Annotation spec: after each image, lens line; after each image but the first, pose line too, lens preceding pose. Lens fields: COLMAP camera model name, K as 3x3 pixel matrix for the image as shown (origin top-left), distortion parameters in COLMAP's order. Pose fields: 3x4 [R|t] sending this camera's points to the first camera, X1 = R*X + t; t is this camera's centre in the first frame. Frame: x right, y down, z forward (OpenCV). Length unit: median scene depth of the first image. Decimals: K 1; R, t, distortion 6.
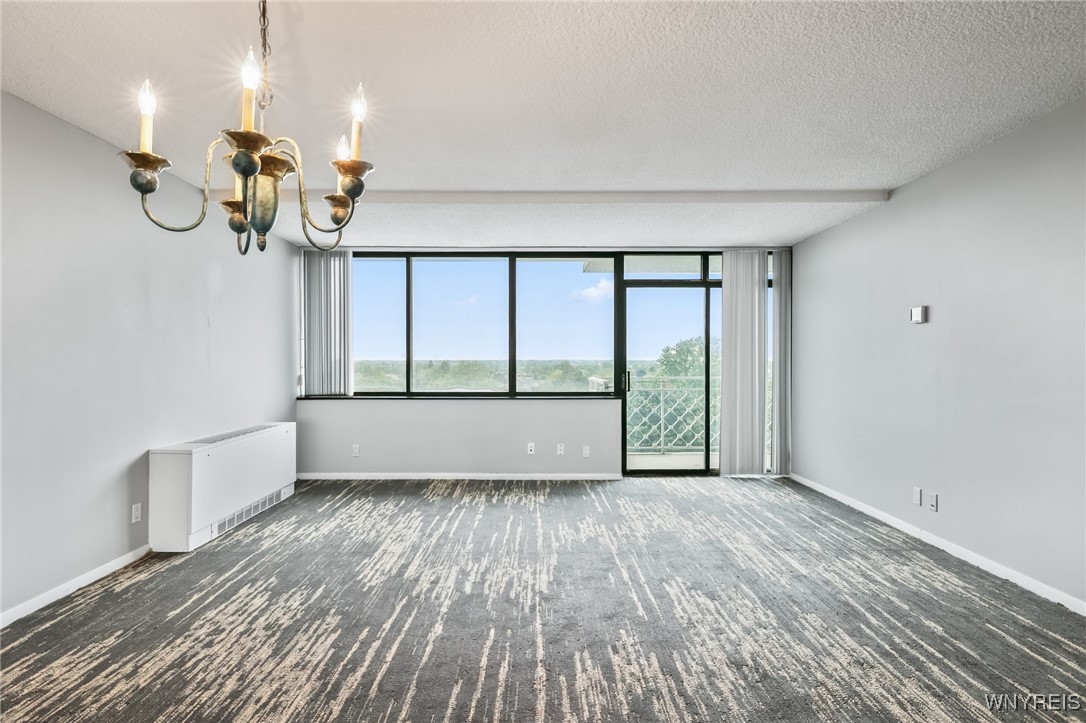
lens RADIAL K [[570.0, 0, 544.8], [0, 570.0, 359.9], [0, 0, 1]] dist [-0.006541, 0.003402]
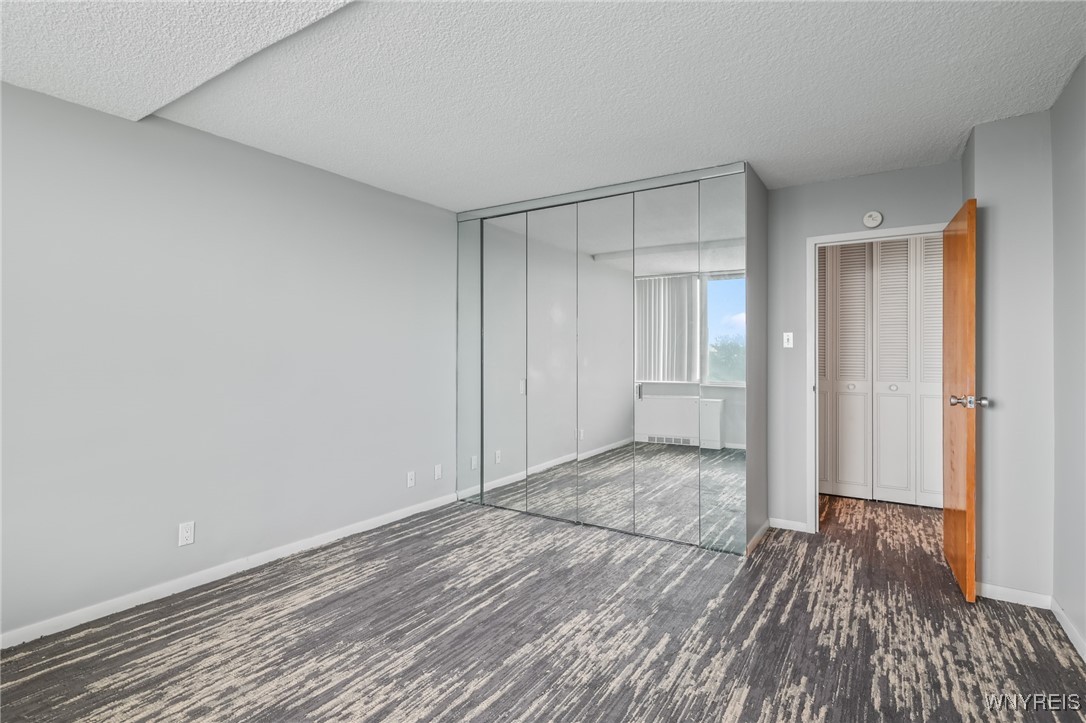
lens RADIAL K [[539.2, 0, 531.9], [0, 539.2, 362.5], [0, 0, 1]] dist [-0.000575, 0.002741]
pose [[-0.829606, -0.007511, 0.558299, -0.383261], [0.001121, 0.999885, 0.015118, -0.008852], [-0.558349, 0.013168, -0.829502, 1.648675]]
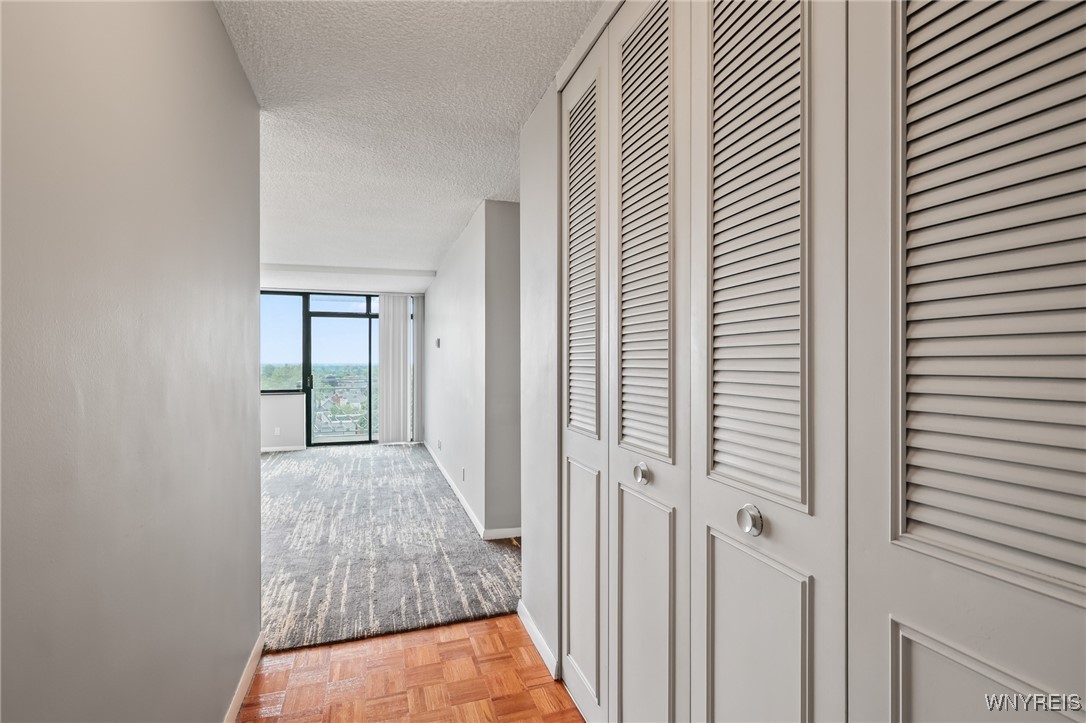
lens RADIAL K [[526.8, 0, 543.7], [0, 526.8, 366.5], [0, 0, 1]] dist [-0.015398, 0.000279]
pose [[0.954610, -0.004099, 0.297831, 0.574900], [0.001004, 0.999944, 0.010546, -0.027881], [-0.297858, -0.009768, 0.954560, -0.831793]]
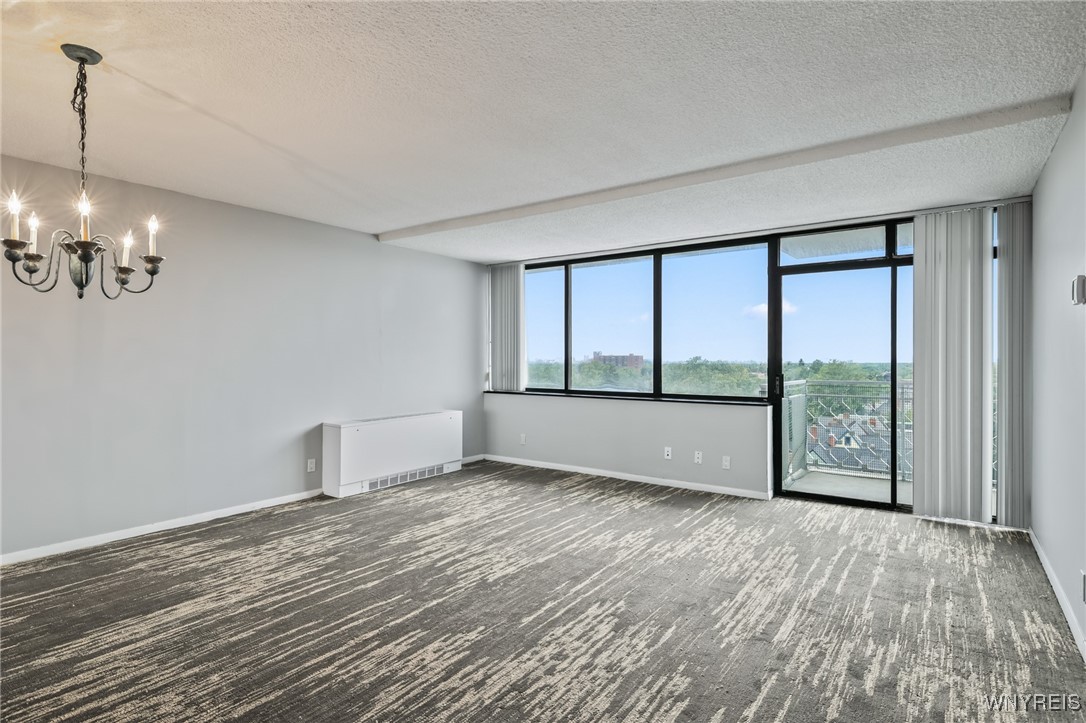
lens RADIAL K [[570.0, 0, 540.4], [0, 570.0, 352.5], [0, 0, 1]] dist [-0.006541, 0.003402]
pose [[0.805444, -0.004787, -0.592652, 0.661019], [-0.000396, 0.999963, -0.008616, -0.007898], [0.592672, 0.007174, 0.805412, 0.186730]]
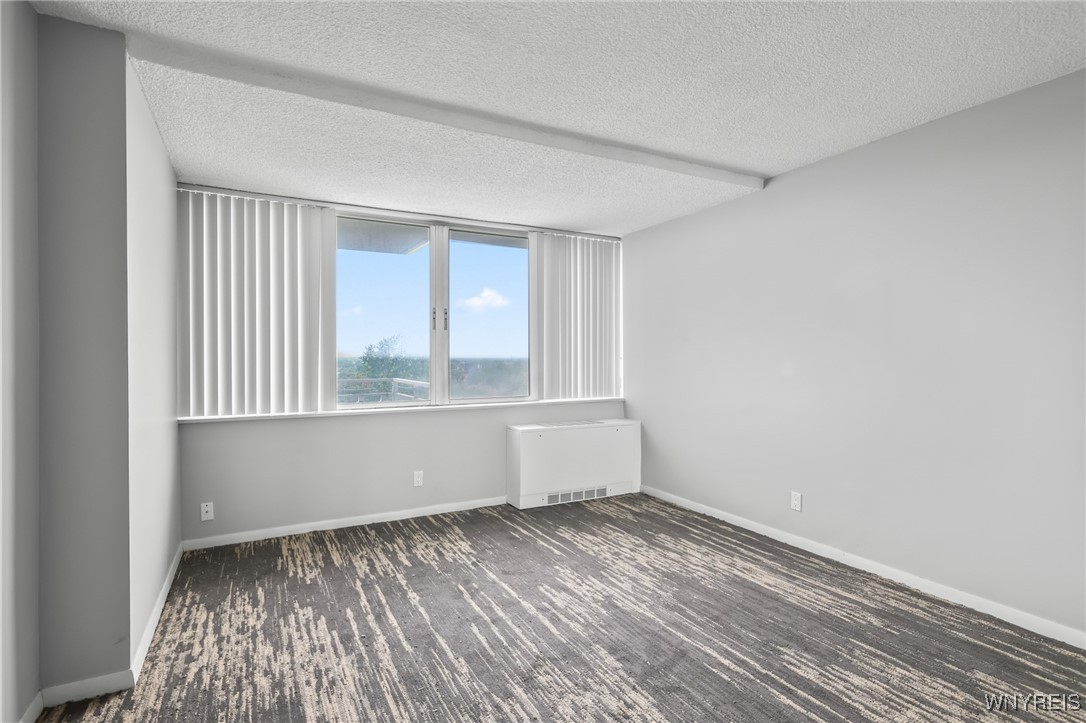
lens RADIAL K [[535.5, 0, 546.6], [0, 535.5, 373.8], [0, 0, 1]] dist [0.003562, -0.002560]
pose [[0.881130, -0.015409, 0.472623, -0.364674], [0.000191, 0.999480, 0.032231, -0.005526], [-0.472875, -0.028310, 0.880675, -0.047545]]
